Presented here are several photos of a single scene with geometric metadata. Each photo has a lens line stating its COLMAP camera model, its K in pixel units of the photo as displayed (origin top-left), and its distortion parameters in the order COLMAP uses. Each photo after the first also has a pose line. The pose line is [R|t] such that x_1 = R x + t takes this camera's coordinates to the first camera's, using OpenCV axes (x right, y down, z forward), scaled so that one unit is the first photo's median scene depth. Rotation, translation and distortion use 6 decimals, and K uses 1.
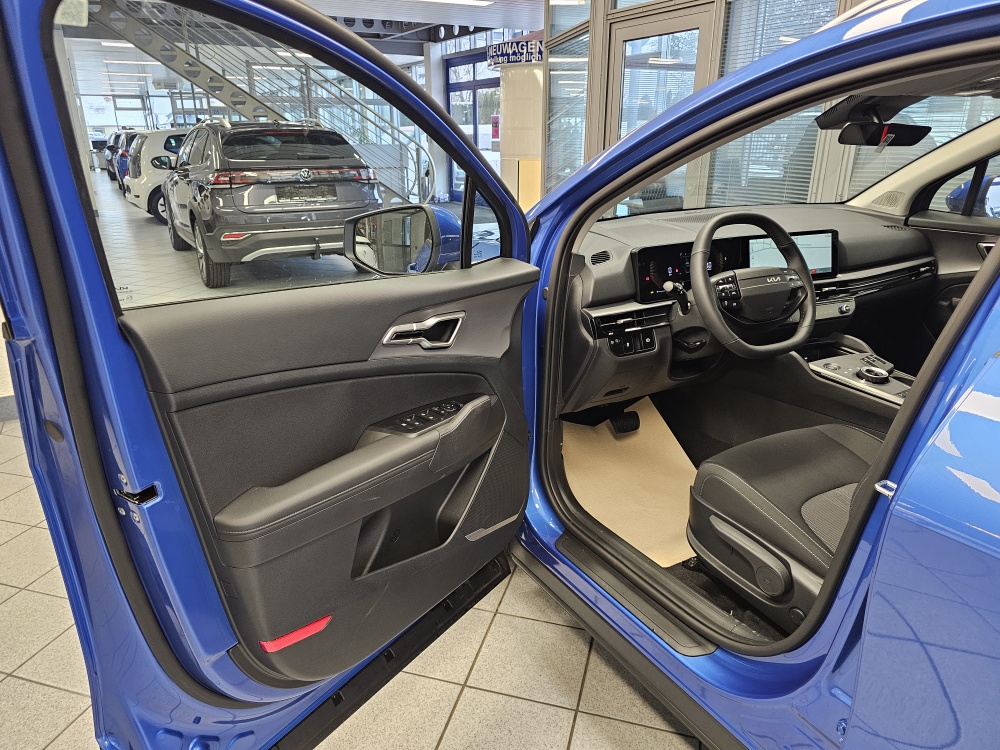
lens RADIAL K [[691.3, 0, 502.4], [0, 691.3, 383.7], [0, 0, 1]] dist [0.039783, -0.046924]
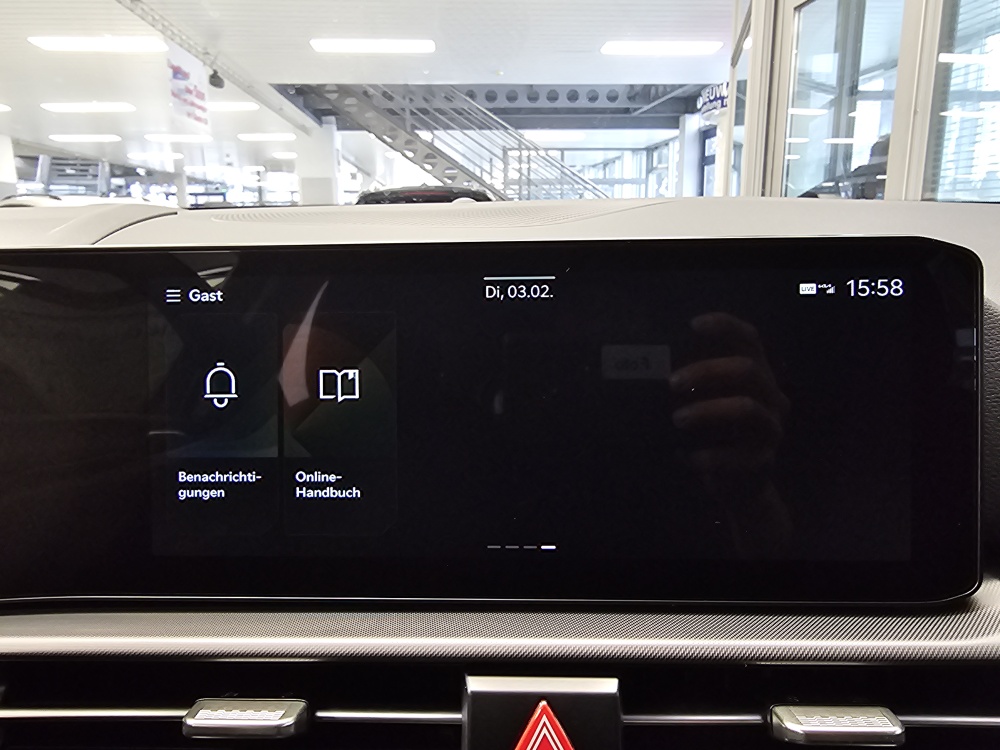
lens RADIAL K [[687.7, 0, 497.4], [0, 687.7, 370.4], [0, 0, 1]] dist [0.008251, -0.001126]
pose [[0.903606, 0.076852, -0.421415, 0.455422], [-0.135325, 0.984608, -0.110606, -0.171809], [0.406428, 0.156973, 0.900098, 0.850916]]
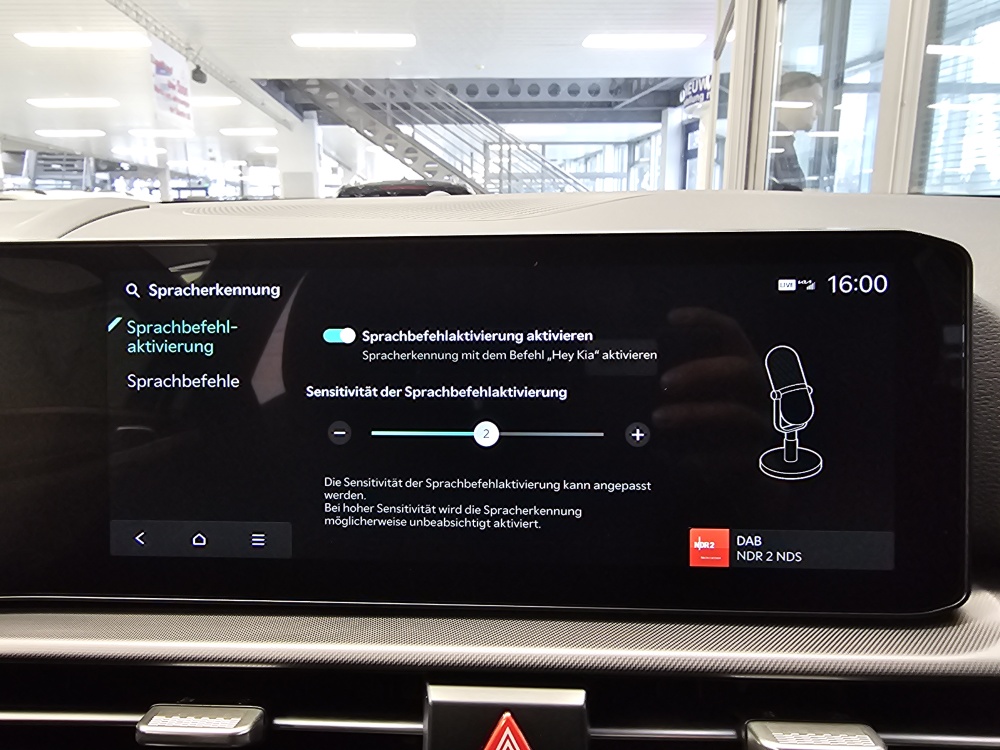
lens RADIAL K [[687.7, 0, 463.4], [0, 687.7, 365.4], [0, 0, 1]] dist [0.008251, -0.001126]
pose [[0.894448, 0.081416, -0.439698, 0.456037], [-0.142078, 0.984077, -0.106804, -0.173325], [0.424001, 0.158002, 0.891773, 0.855670]]
